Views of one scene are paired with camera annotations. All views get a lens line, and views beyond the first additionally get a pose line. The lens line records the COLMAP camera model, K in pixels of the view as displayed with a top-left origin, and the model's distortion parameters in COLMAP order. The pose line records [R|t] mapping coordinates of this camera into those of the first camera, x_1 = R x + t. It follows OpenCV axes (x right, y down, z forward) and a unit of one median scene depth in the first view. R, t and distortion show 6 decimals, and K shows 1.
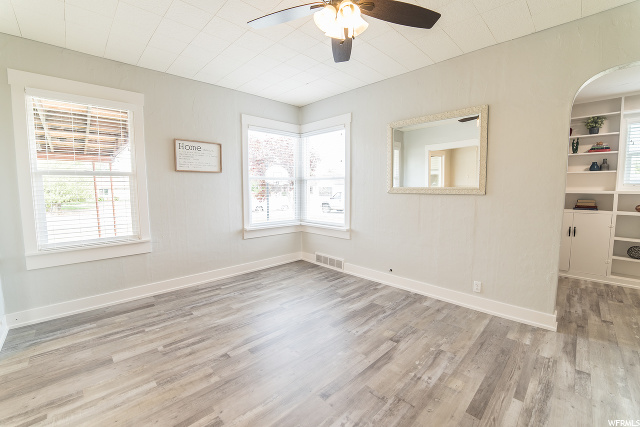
lens RADIAL K [[261.9, 0, 300.9], [0, 261.9, 214.1], [0, 0, 1]] dist [-0.030305, -0.000118]
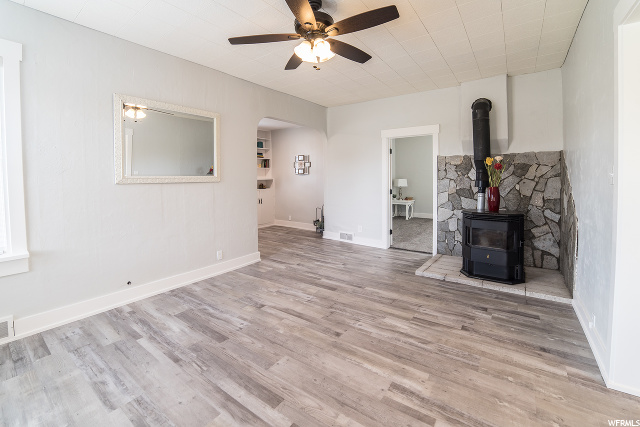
lens RADIAL K [[269.3, 0, 325.8], [0, 269.3, 184.8], [0, 0, 1]] dist [-0.040930, 0.005782]
pose [[-0.199014, -0.021792, 0.979754, -0.576948], [0.104971, 0.993527, 0.043421, -0.051431], [-0.974359, 0.111487, -0.195438, 0.601037]]
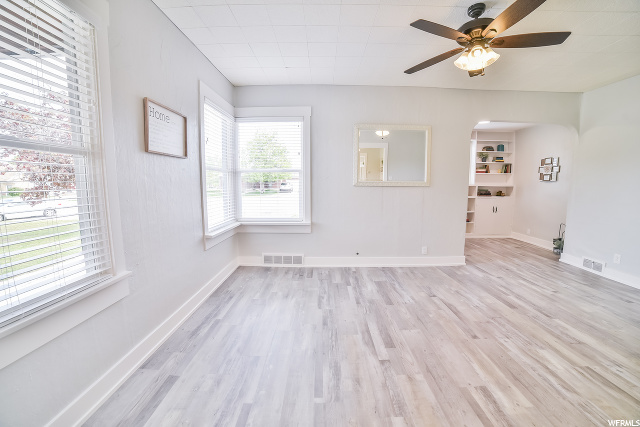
lens RADIAL K [[273.2, 0, 320.0], [0, 273.2, 213.5], [0, 0, 1]] dist [-0.117597, 0.040192]
pose [[0.689646, -0.077034, 0.720037, -0.673243], [0.066510, 0.996861, 0.042948, -0.024798], [-0.721085, 0.018270, 0.692605, 0.311551]]
